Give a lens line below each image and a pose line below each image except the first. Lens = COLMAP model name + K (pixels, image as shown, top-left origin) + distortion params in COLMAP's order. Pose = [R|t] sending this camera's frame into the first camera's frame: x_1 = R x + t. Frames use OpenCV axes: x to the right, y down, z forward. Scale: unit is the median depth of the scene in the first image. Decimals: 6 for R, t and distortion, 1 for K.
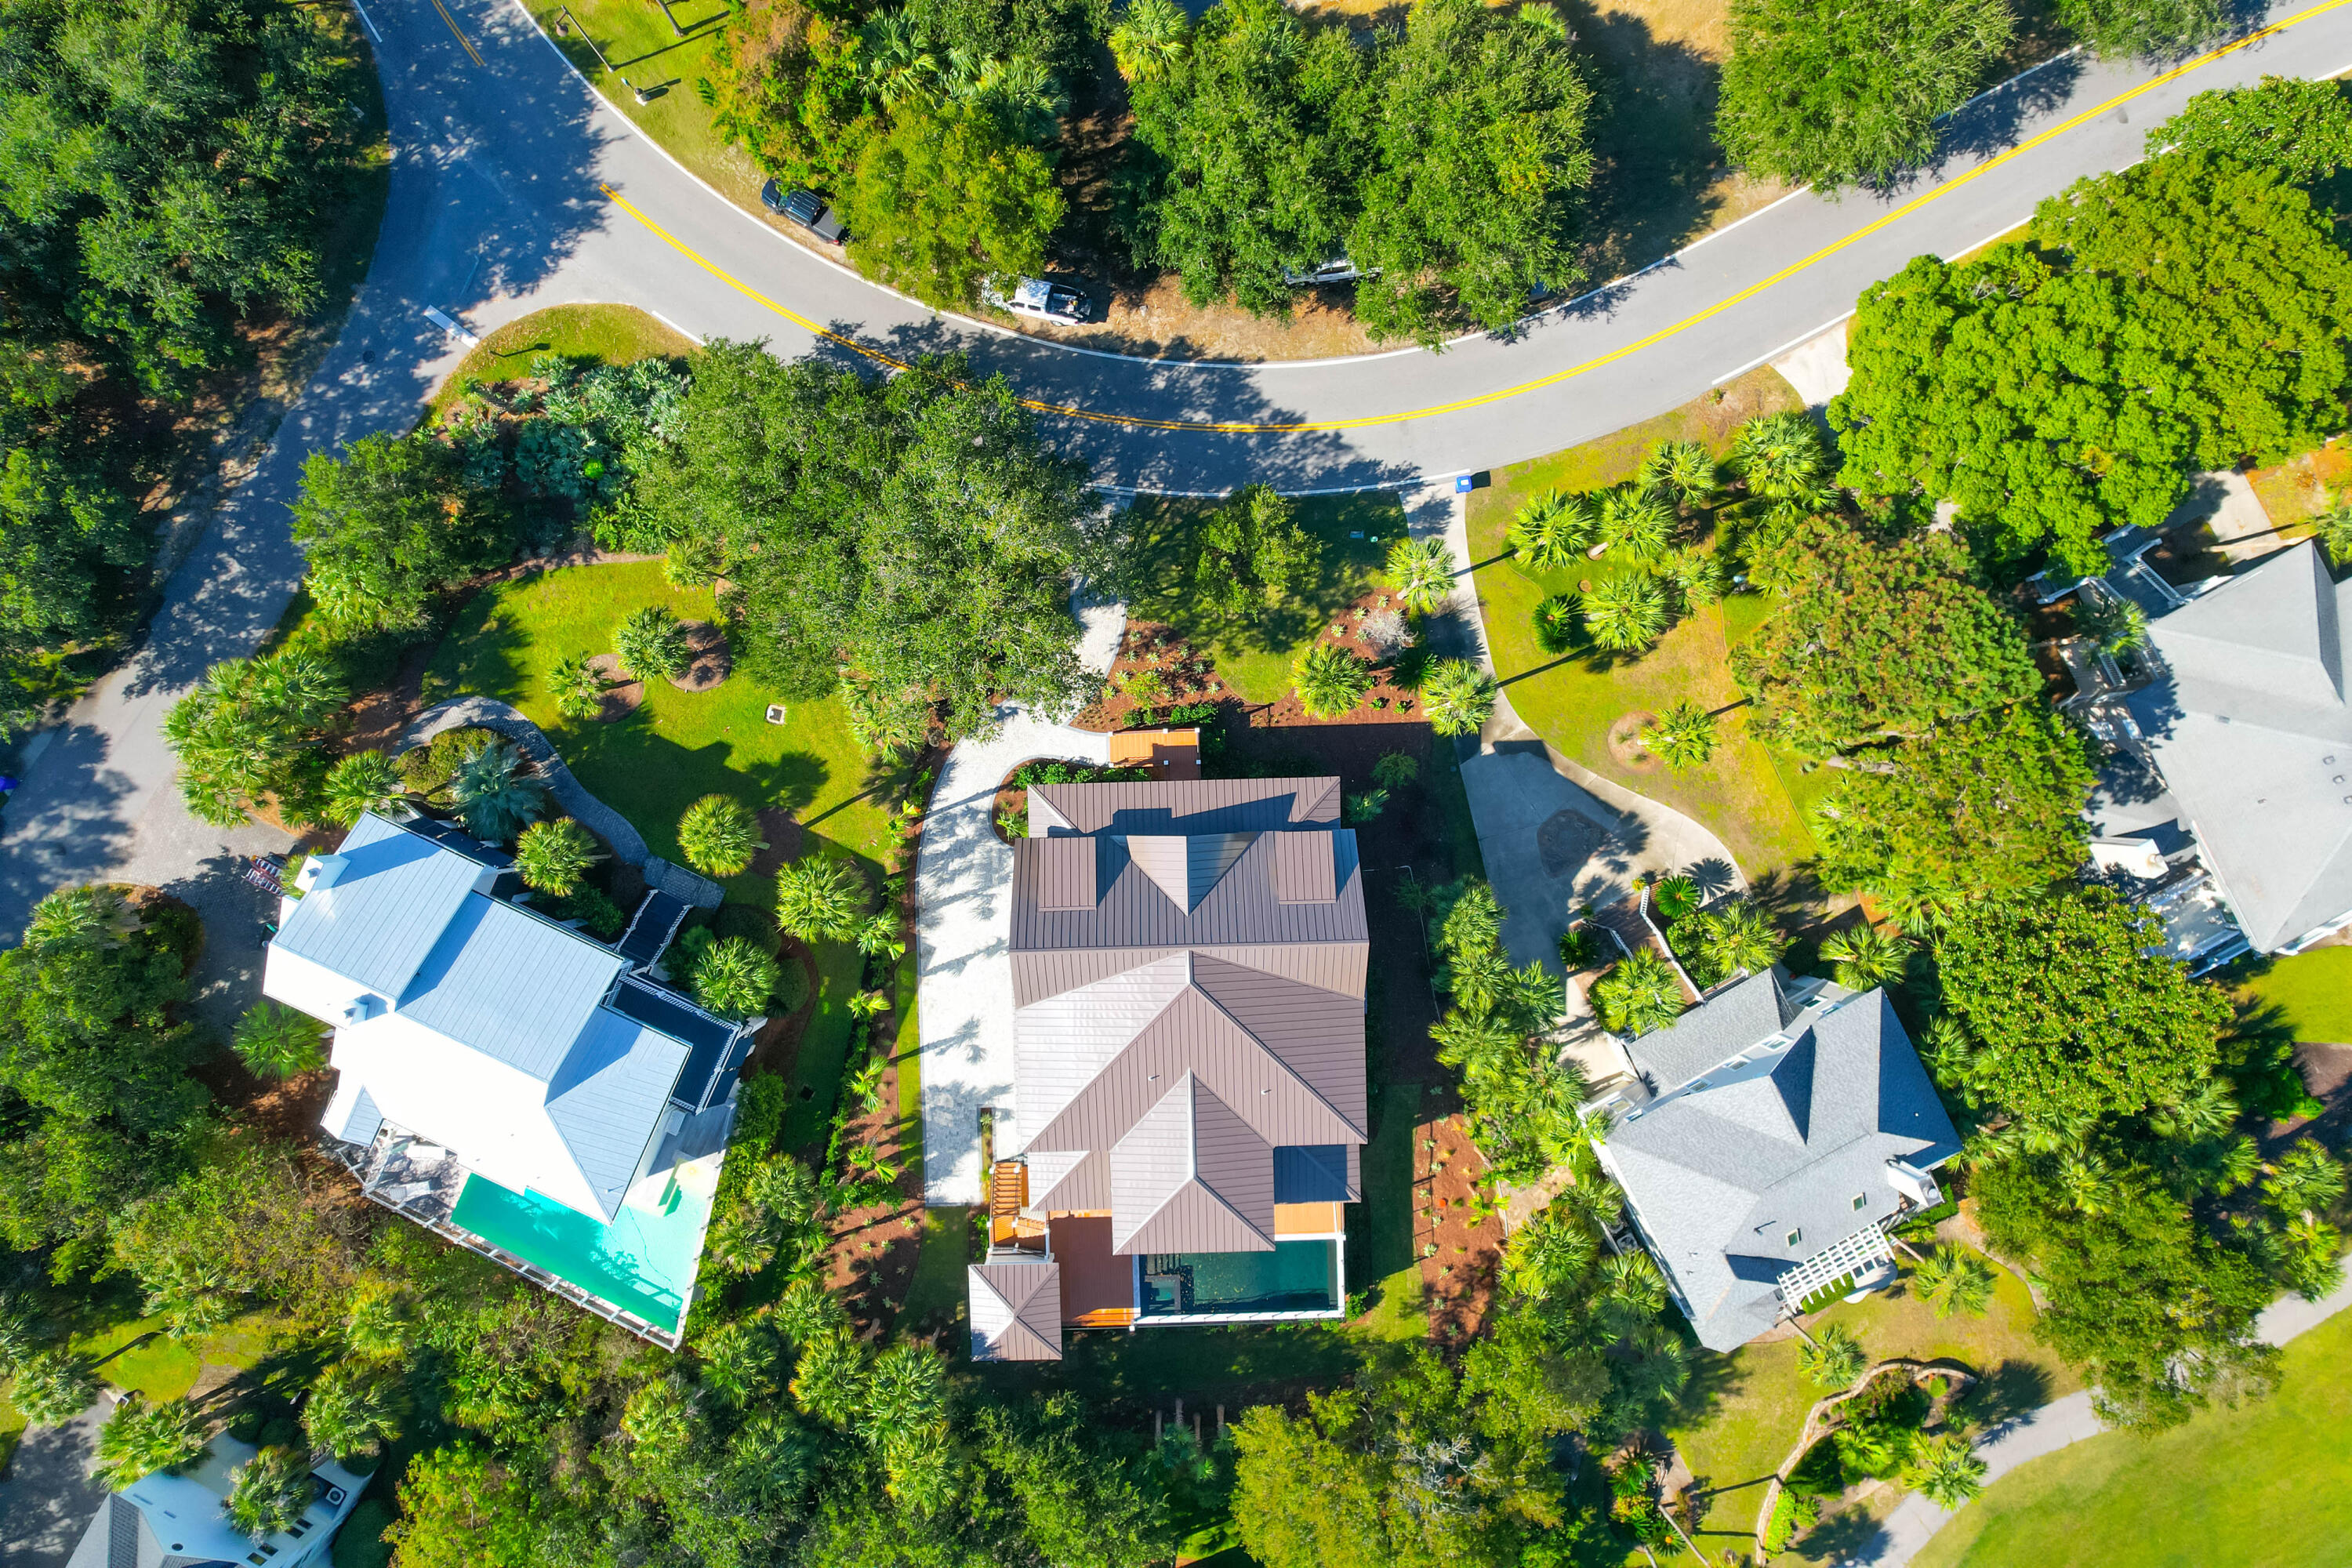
lens RADIAL K [[1473.2, 0, 1176.0], [0, 1473.2, 784.0], [0, 0, 1]] dist [-0.043449, -0.050062]
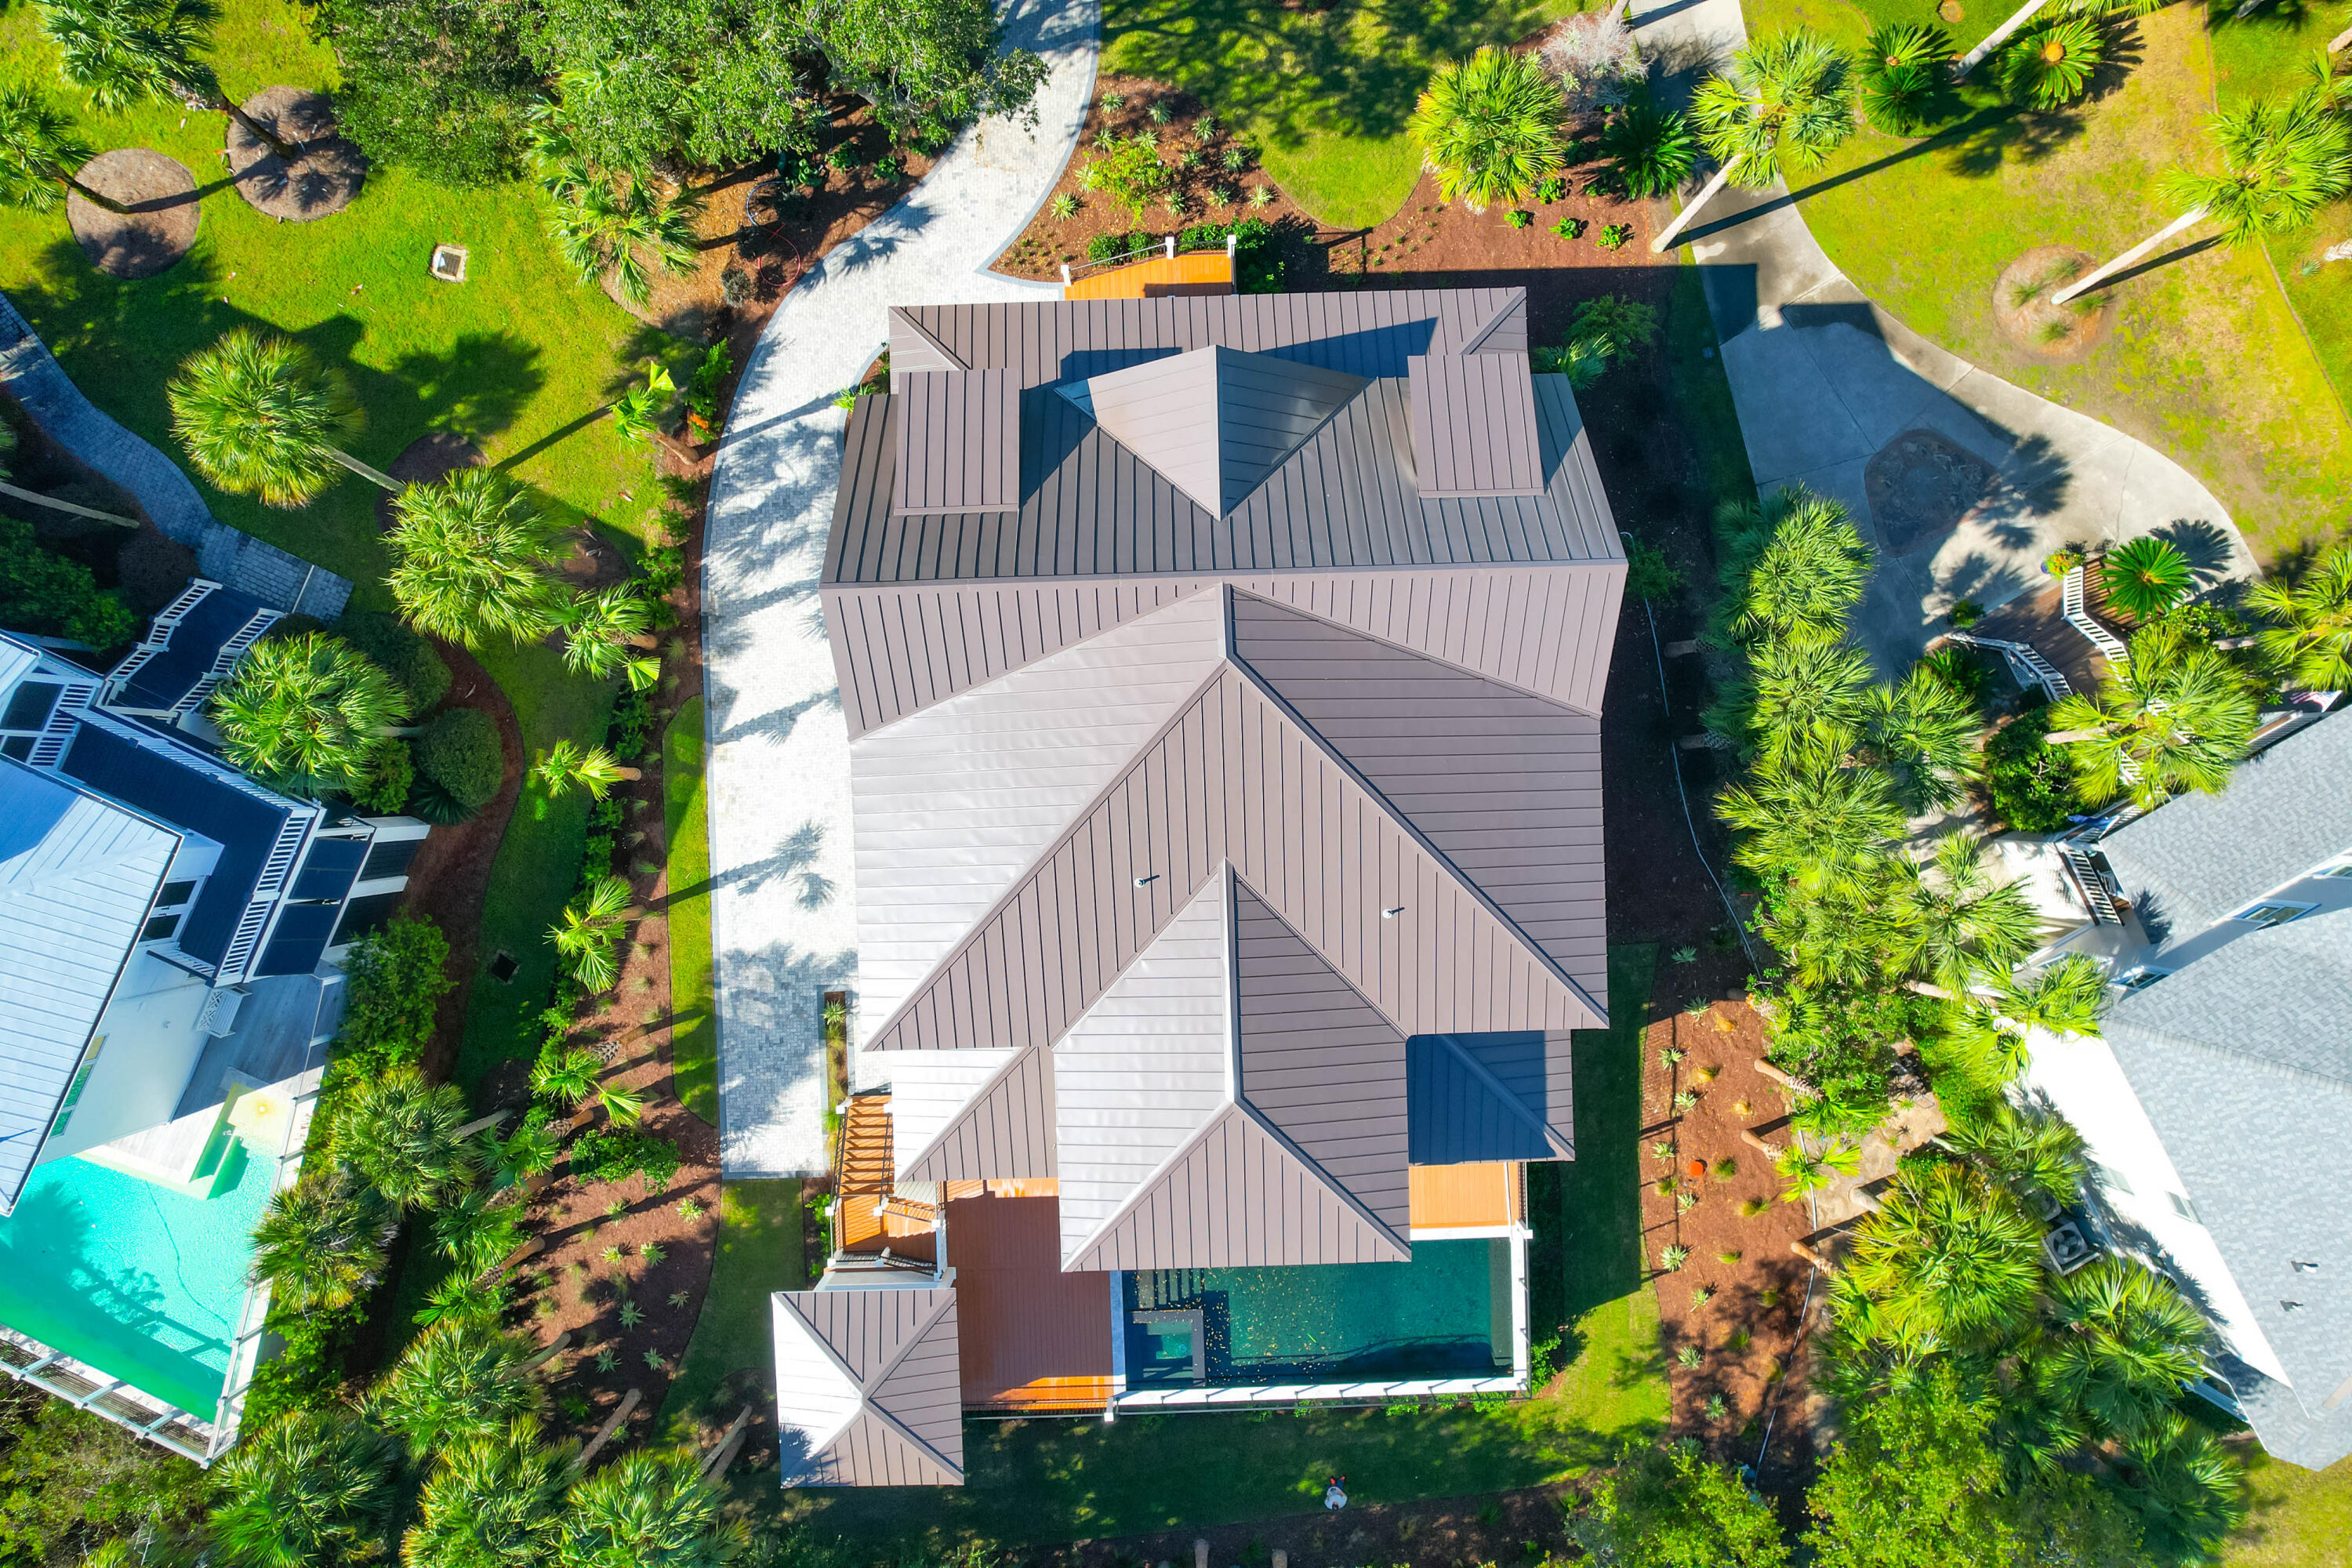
lens RADIAL K [[1504.2, 0, 1176.0], [0, 1504.2, 784.0], [0, 0, 1]] dist [-0.086202, 0.074433]
pose [[0.999975, -0.004931, -0.005041, -0.003068], [0.004919, 0.999985, -0.002262, 0.150796], [0.005052, 0.002237, 0.999985, 0.473691]]
